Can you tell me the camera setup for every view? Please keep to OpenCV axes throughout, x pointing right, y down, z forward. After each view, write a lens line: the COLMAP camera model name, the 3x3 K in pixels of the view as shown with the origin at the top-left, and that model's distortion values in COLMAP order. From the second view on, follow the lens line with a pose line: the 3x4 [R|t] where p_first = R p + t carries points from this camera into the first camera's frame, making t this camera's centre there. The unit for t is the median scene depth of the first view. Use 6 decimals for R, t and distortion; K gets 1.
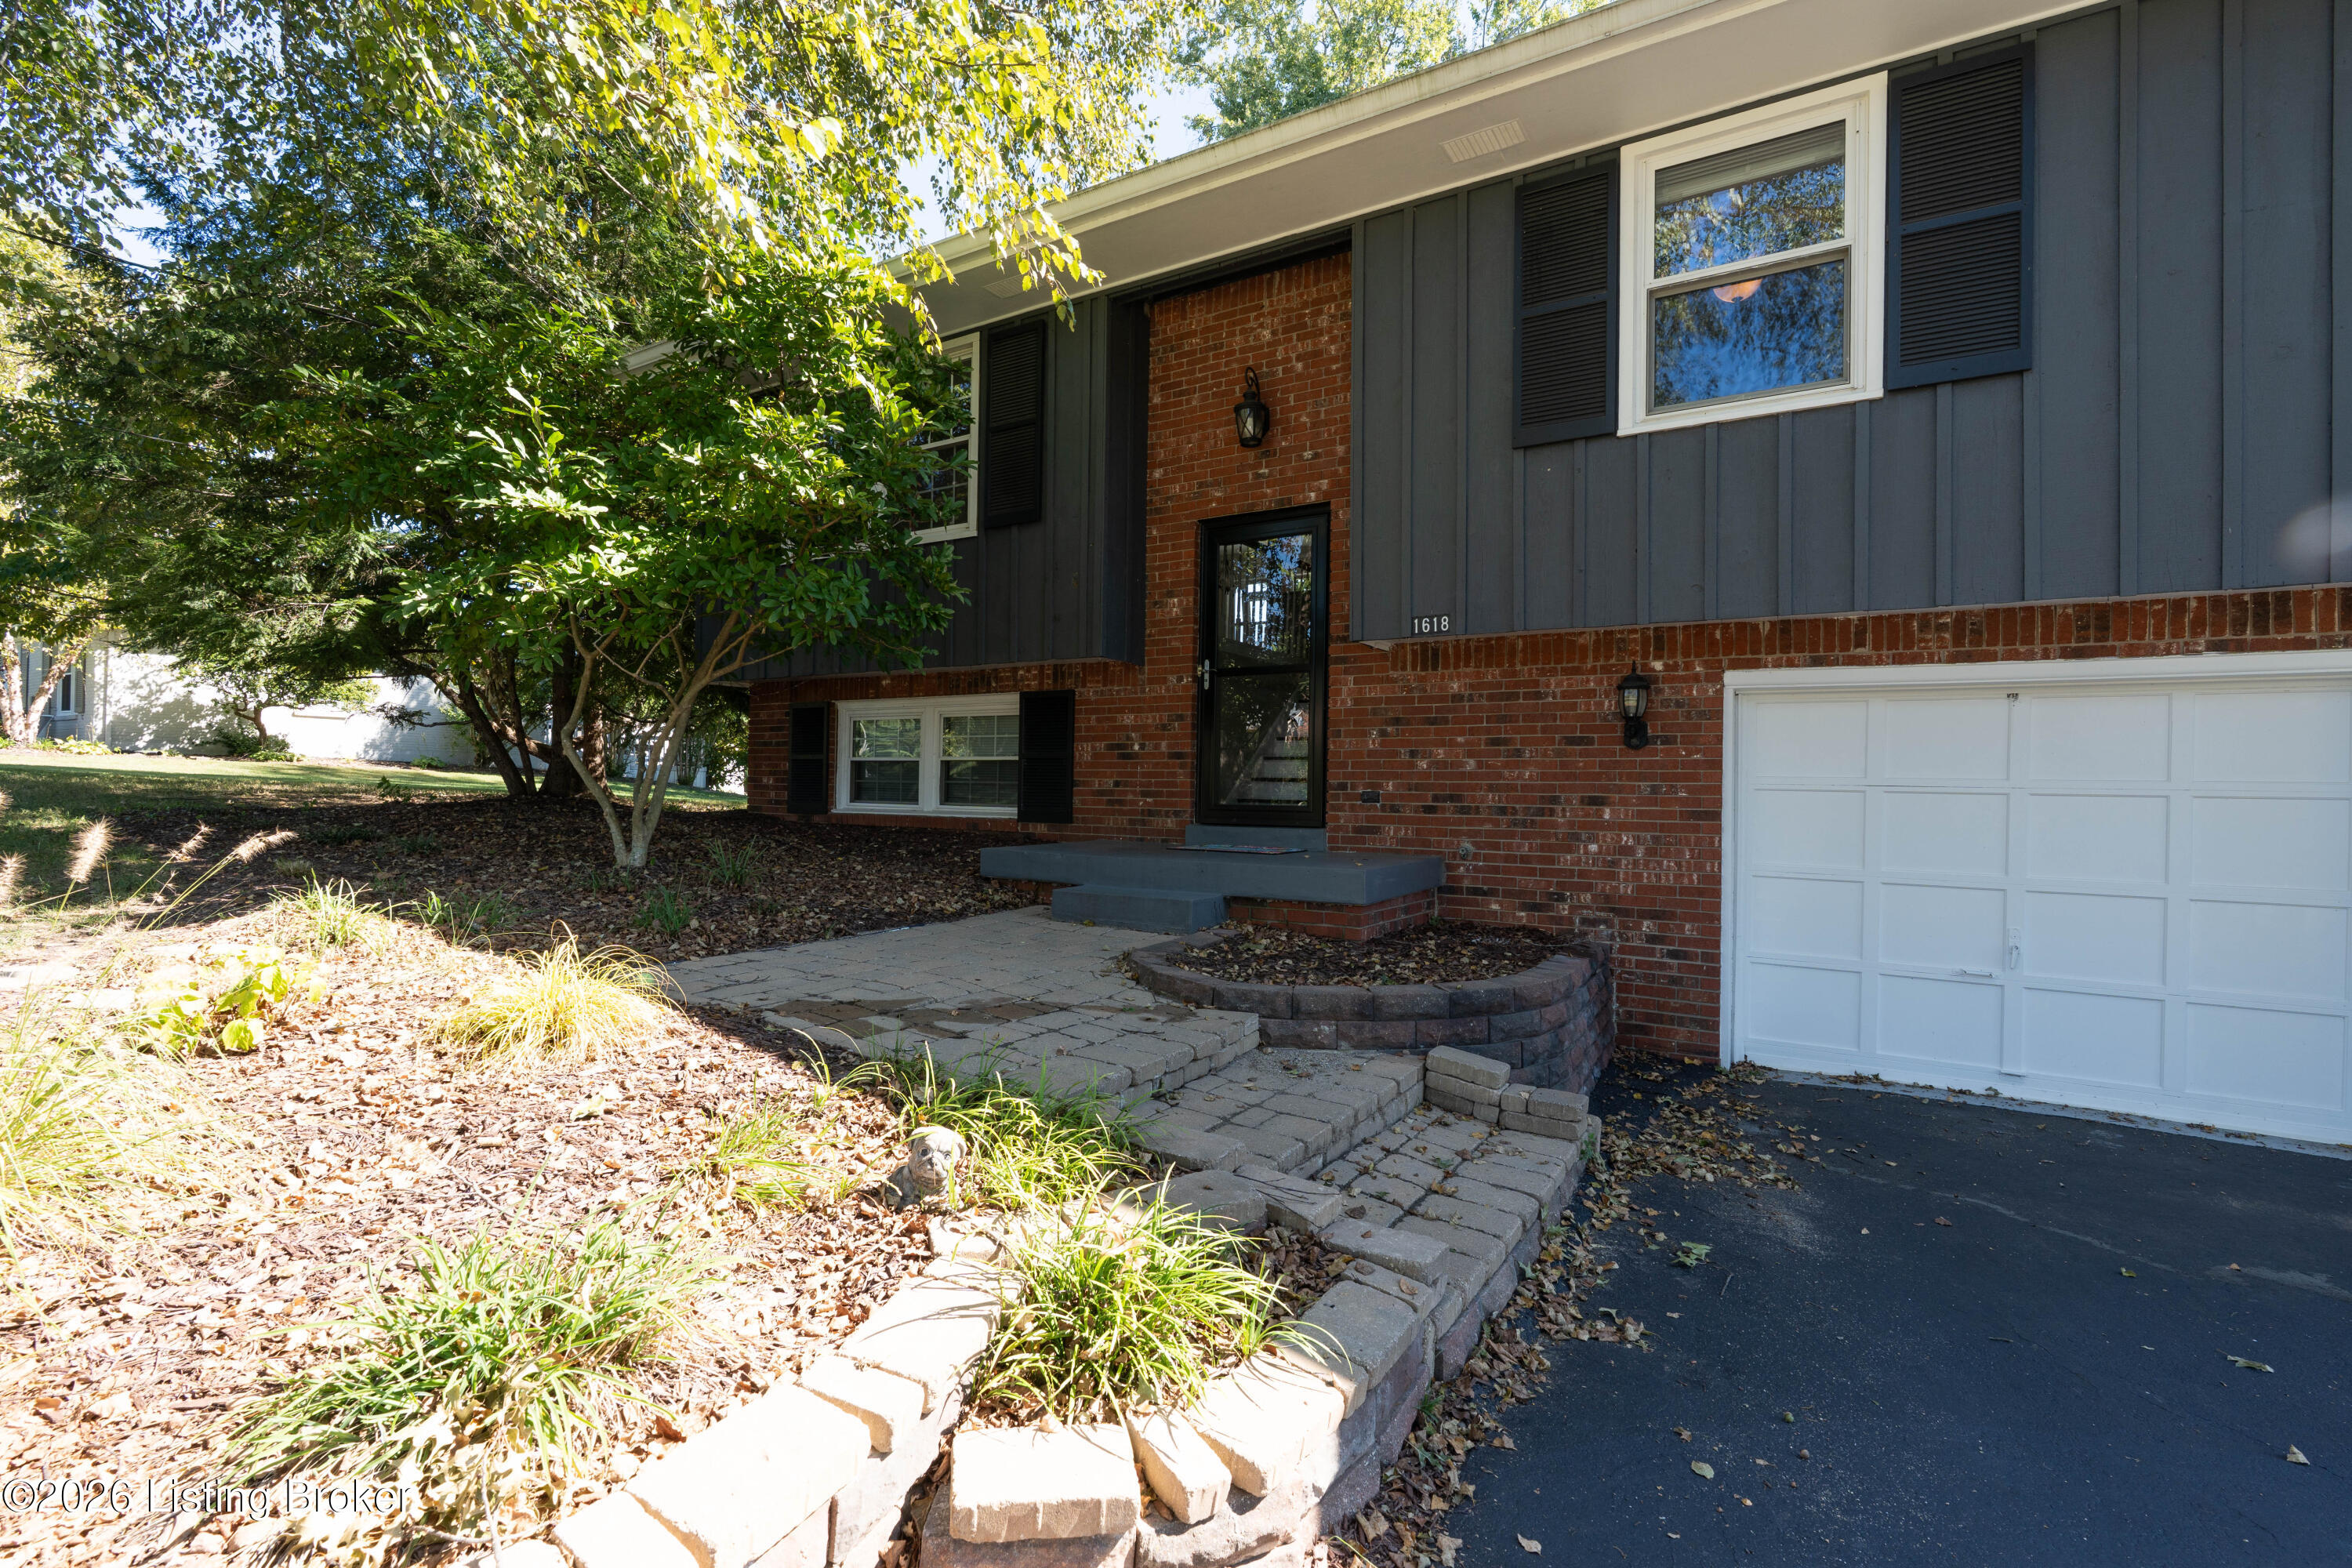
lens RADIAL K [[1037.9, 0, 1171.2], [0, 1037.9, 780.0], [0, 0, 1]] dist [-0.001317, 0.000513]
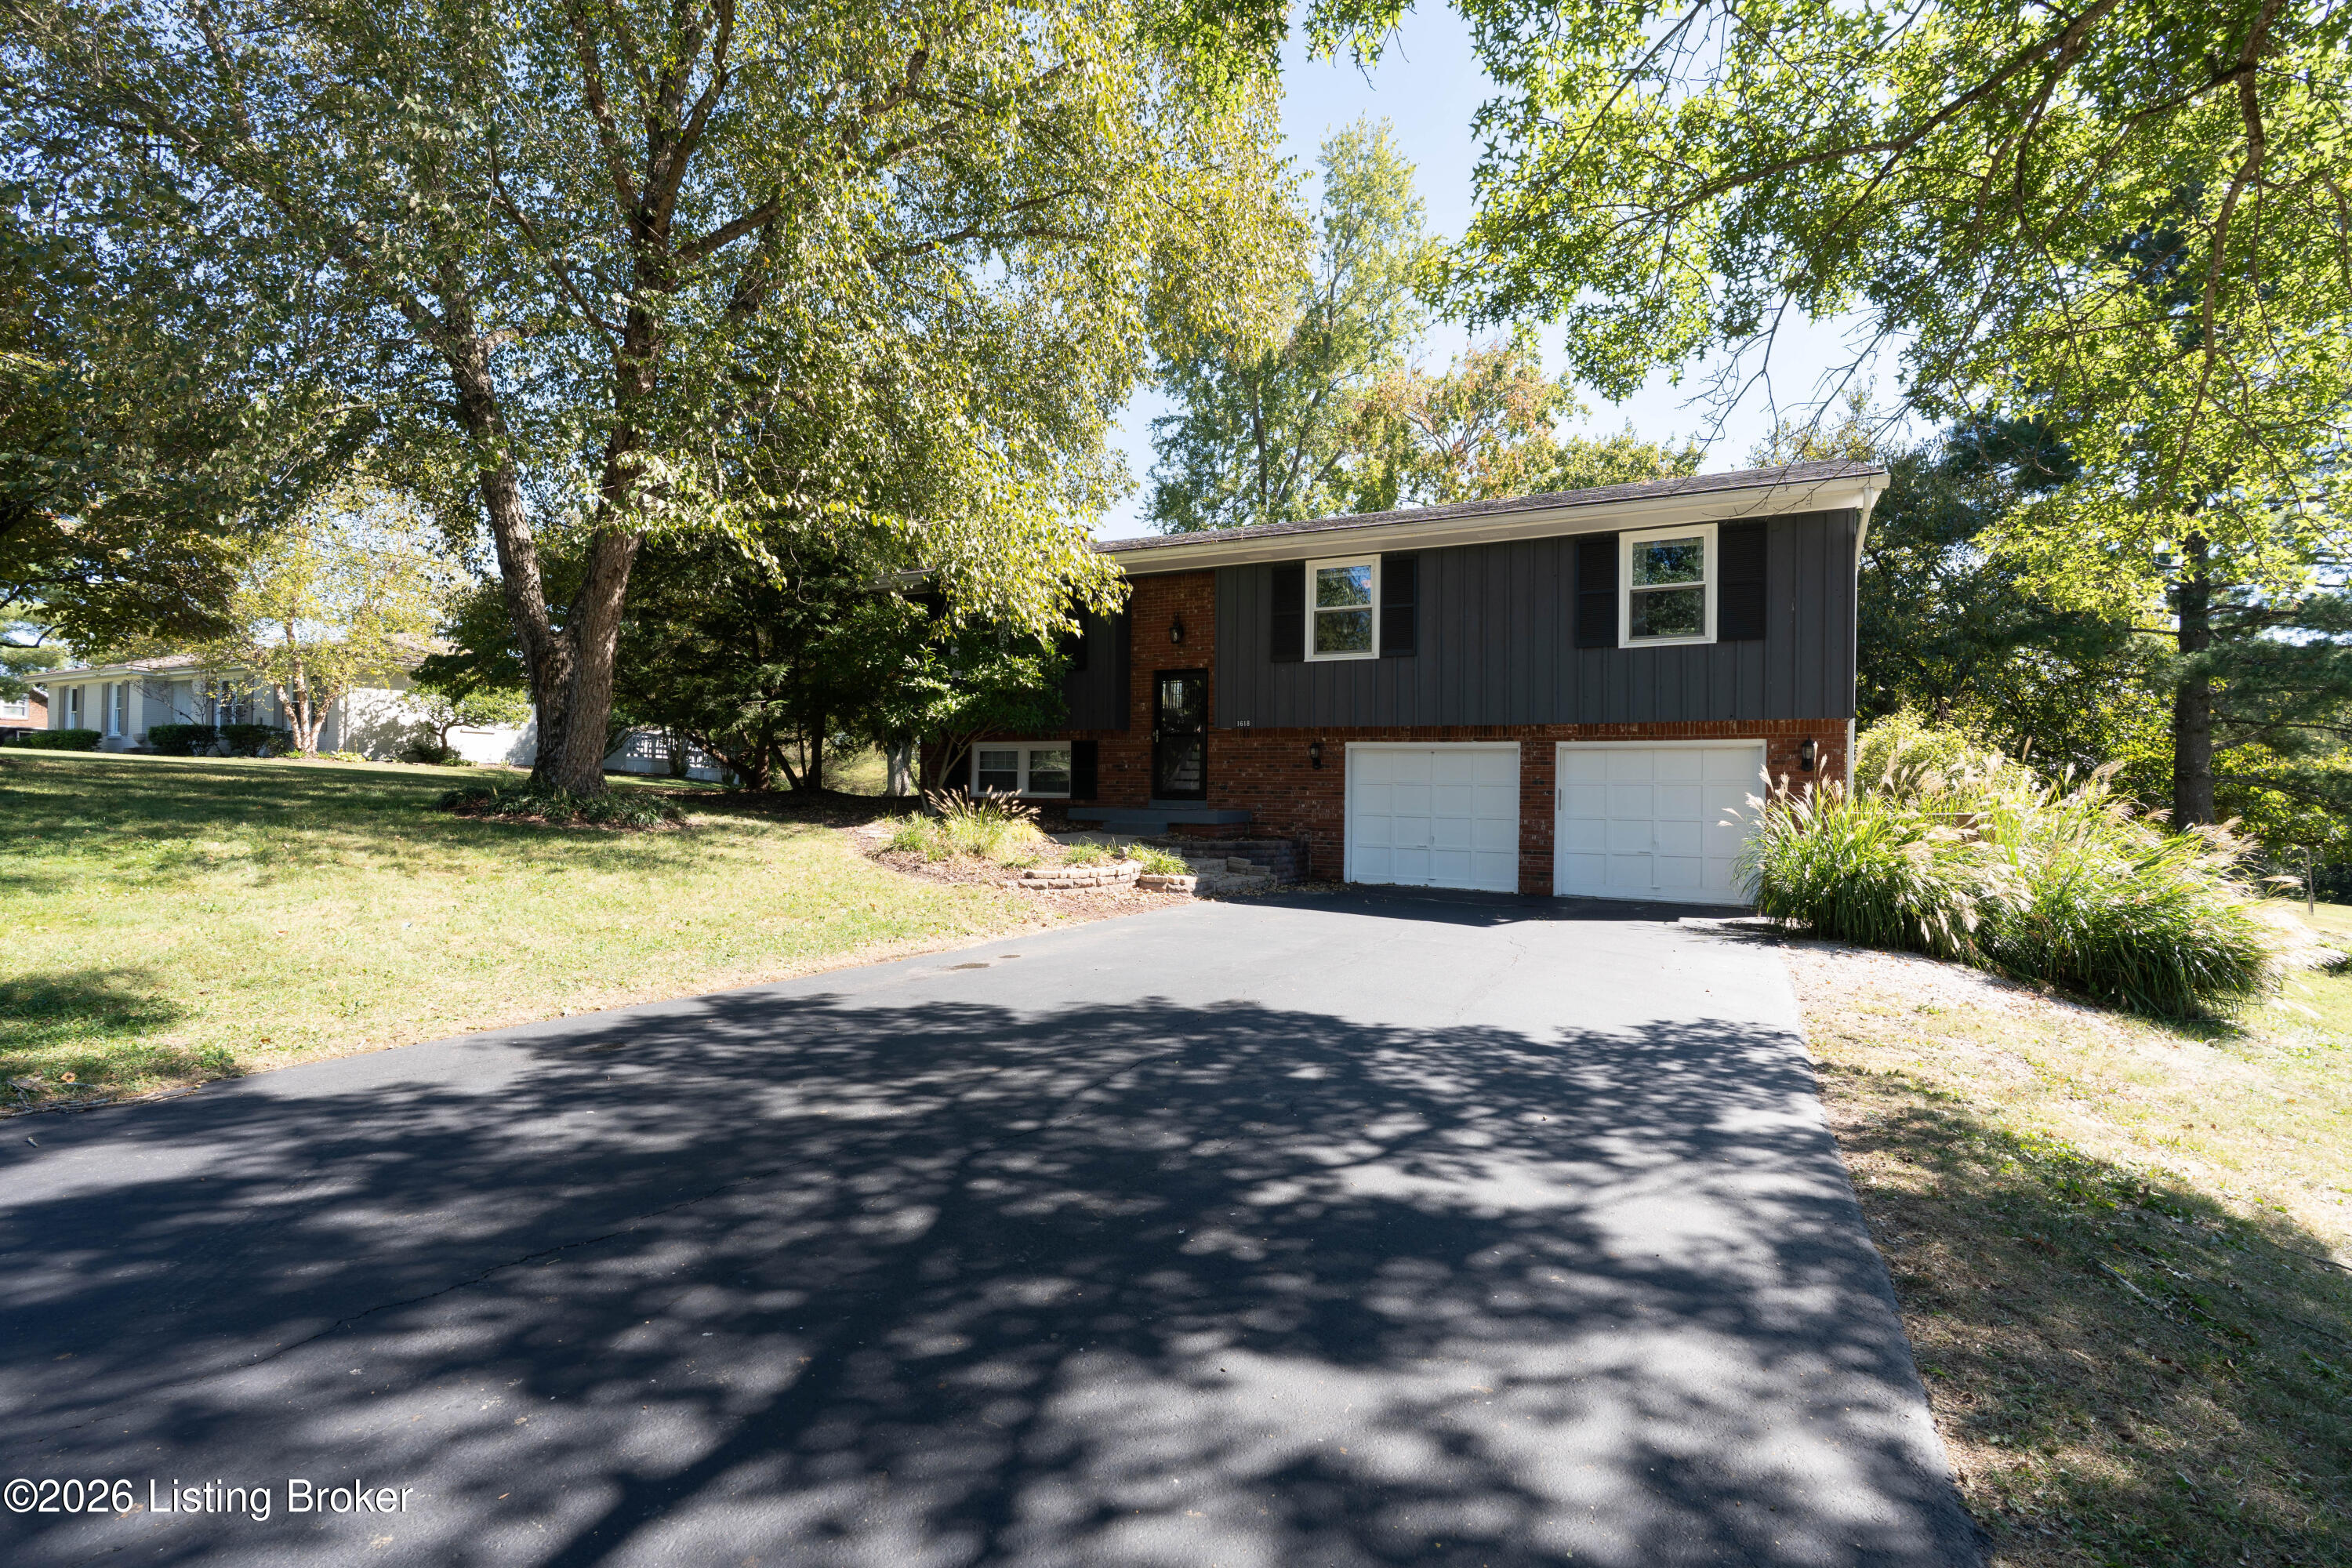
lens RADIAL K [[1037.9, 0, 1176.9], [0, 1037.9, 782.9], [0, 0, 1]] dist [-0.001317, 0.000513]
pose [[0.995901, -0.000917, 0.090446, -0.171950], [0.000547, 0.999991, 0.004112, -0.005893], [-0.090449, -0.004045, 0.995893, -1.731124]]
